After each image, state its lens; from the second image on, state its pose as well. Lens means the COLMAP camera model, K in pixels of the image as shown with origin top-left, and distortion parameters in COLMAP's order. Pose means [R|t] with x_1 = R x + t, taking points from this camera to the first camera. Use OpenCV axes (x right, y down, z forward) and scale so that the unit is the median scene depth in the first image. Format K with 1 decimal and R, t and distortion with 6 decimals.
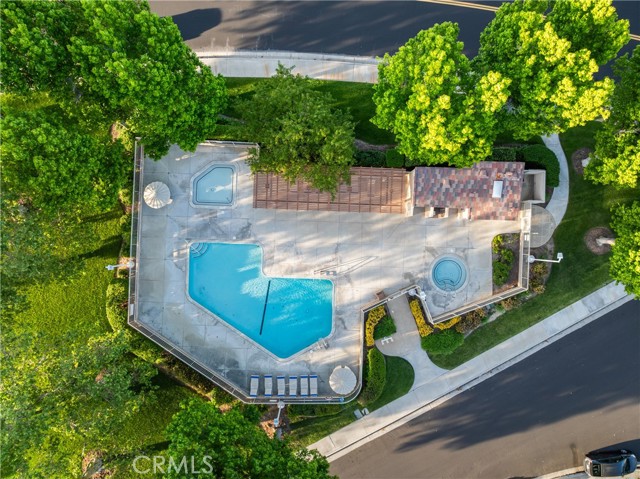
lens RADIAL K [[449.7, 0, 320.0], [0, 449.7, 239.5], [0, 0, 1]] dist [-0.020892, 0.000340]
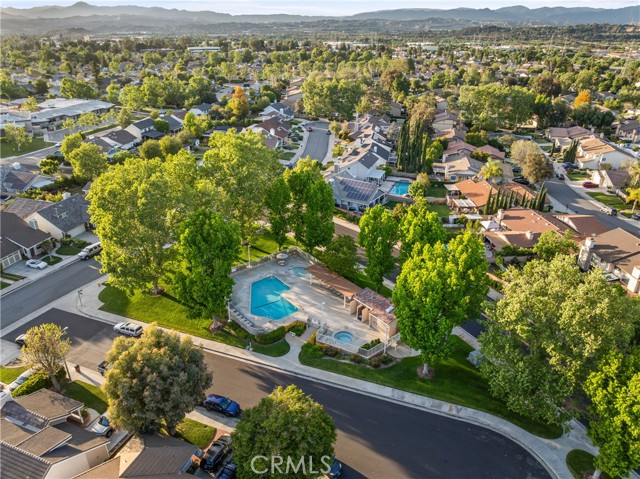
lens RADIAL K [[449.7, 0, 320.0], [0, 449.7, 239.5], [0, 0, 1]] dist [-0.020892, 0.000340]
pose [[0.654923, 0.331632, -0.679041, 1.295946], [-0.755696, 0.288264, -0.588071, 1.073383], [0.000720, 0.898289, 0.439404, -0.117758]]
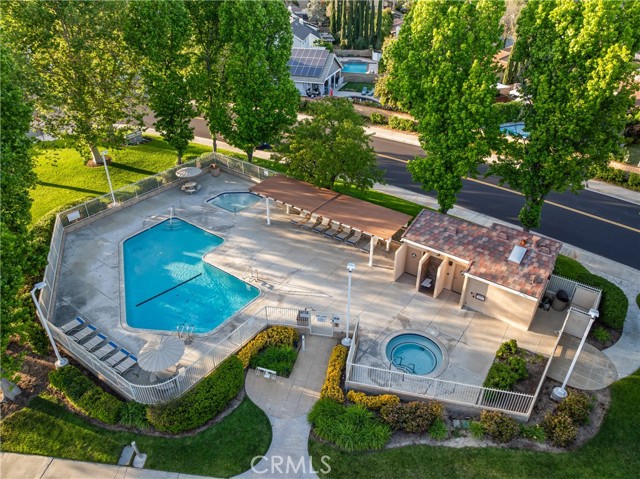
lens RADIAL K [[449.7, 0, 320.0], [0, 449.7, 239.5], [0, 0, 1]] dist [-0.020892, 0.000340]
pose [[0.825622, 0.303066, -0.475920, 0.427903], [-0.564208, 0.449803, -0.692349, 0.506830], [0.004243, 0.840136, 0.542359, 0.534723]]
